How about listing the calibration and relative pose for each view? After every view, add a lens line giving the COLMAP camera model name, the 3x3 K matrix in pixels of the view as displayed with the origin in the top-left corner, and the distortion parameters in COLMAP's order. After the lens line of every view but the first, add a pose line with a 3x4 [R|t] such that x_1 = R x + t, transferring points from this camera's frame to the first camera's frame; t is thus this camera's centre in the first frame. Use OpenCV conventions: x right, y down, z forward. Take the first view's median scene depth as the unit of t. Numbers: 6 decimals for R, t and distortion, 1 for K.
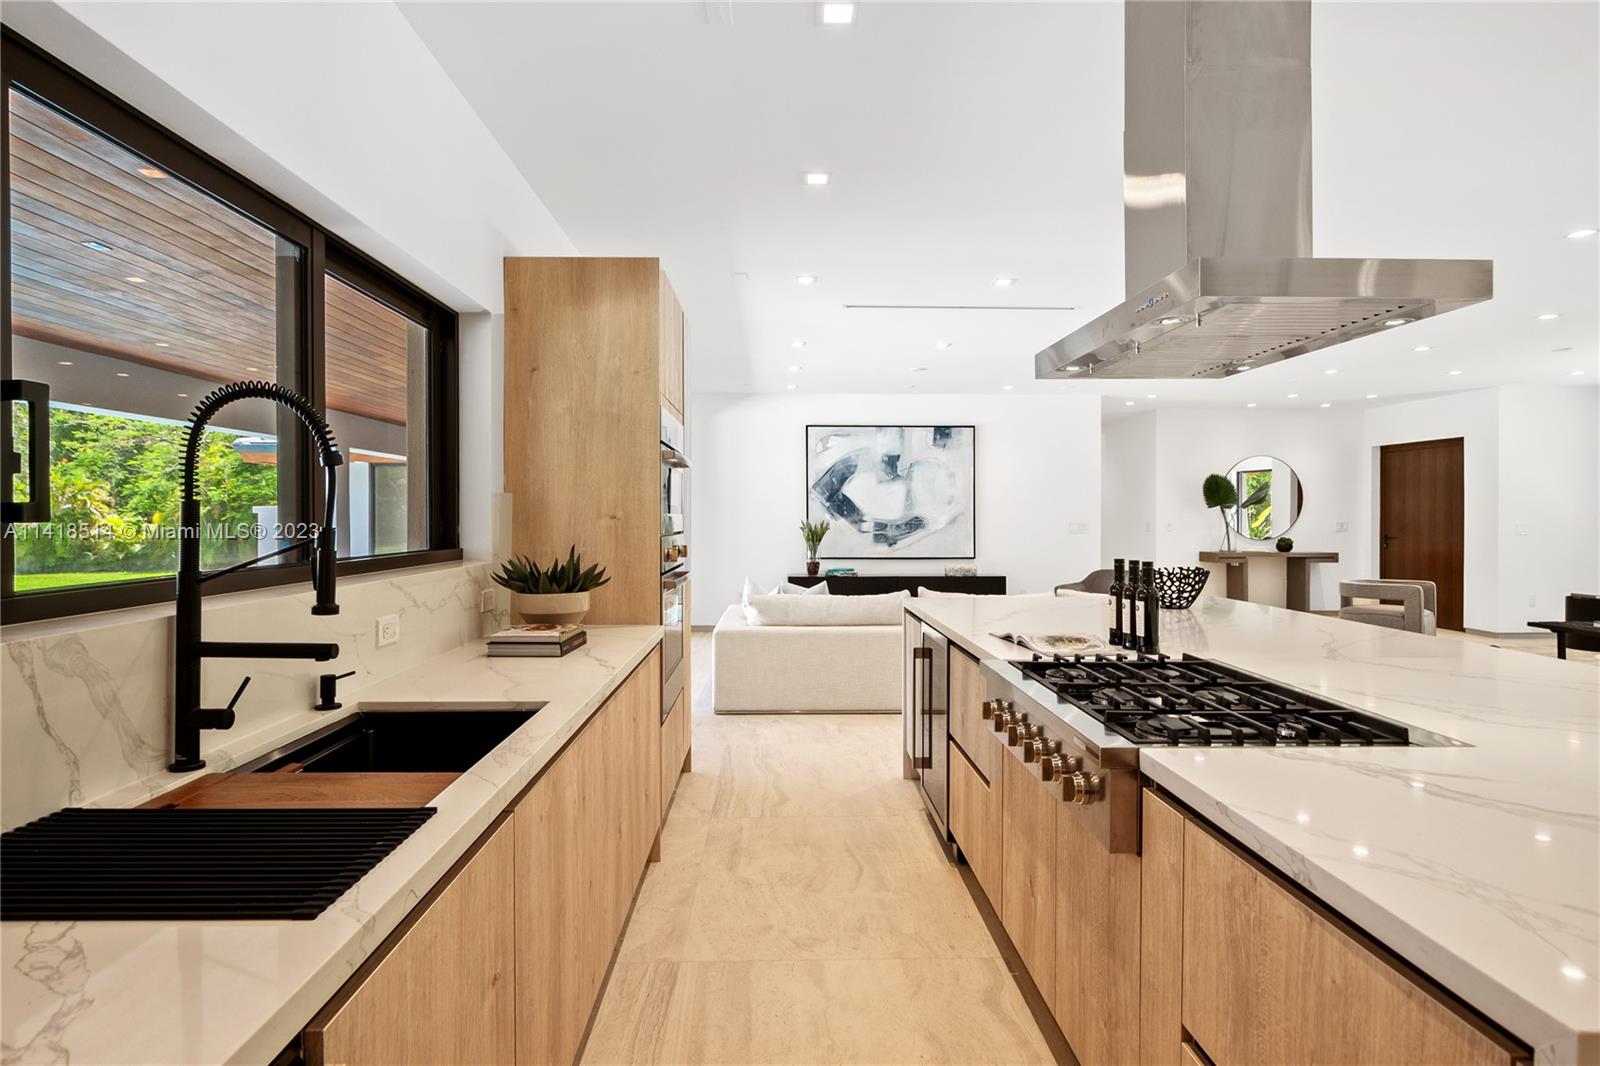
lens RADIAL K [[850.2, 0, 777.7], [0, 850.2, 516.7], [0, 0, 1]] dist [-0.006931, -0.000698]
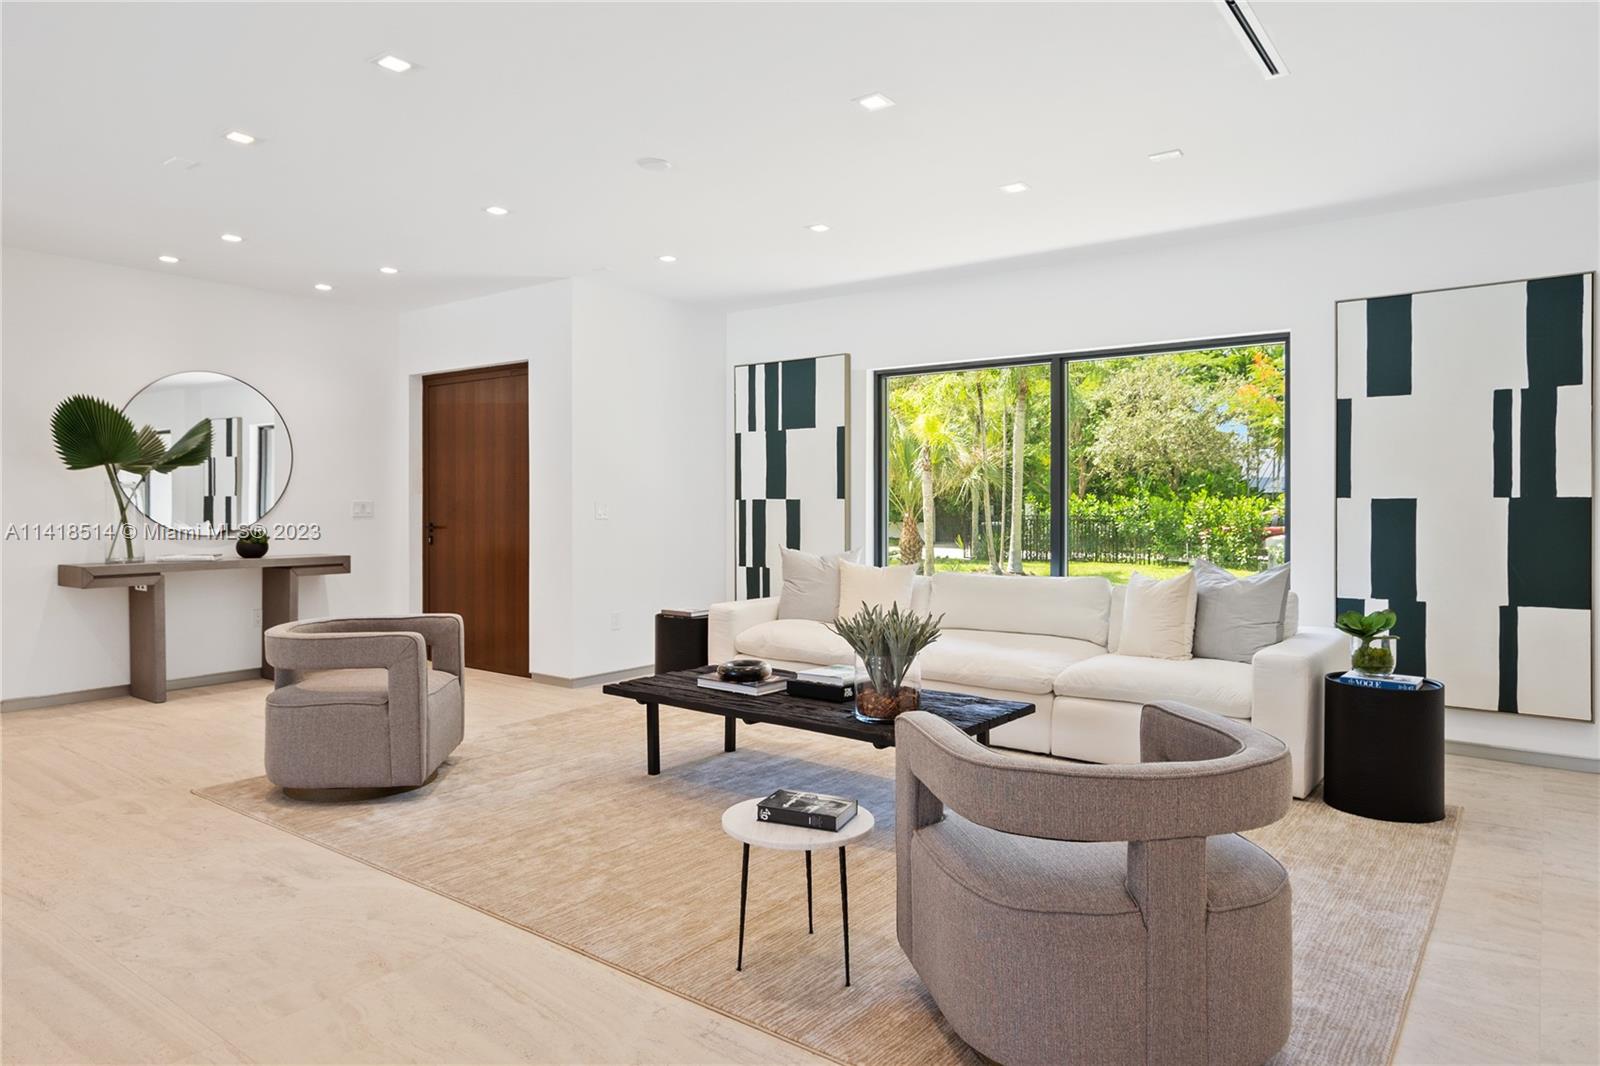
lens RADIAL K [[984.0, 0, 800.3], [0, 984.0, 519.1], [0, 0, 1]] dist [0.001444, 0.000762]
pose [[0.620822, -0.010874, 0.783876, 0.330544], [-0.001157, 0.999890, 0.014788, 0.008131], [-0.783951, -0.010088, 0.620741, 0.356647]]
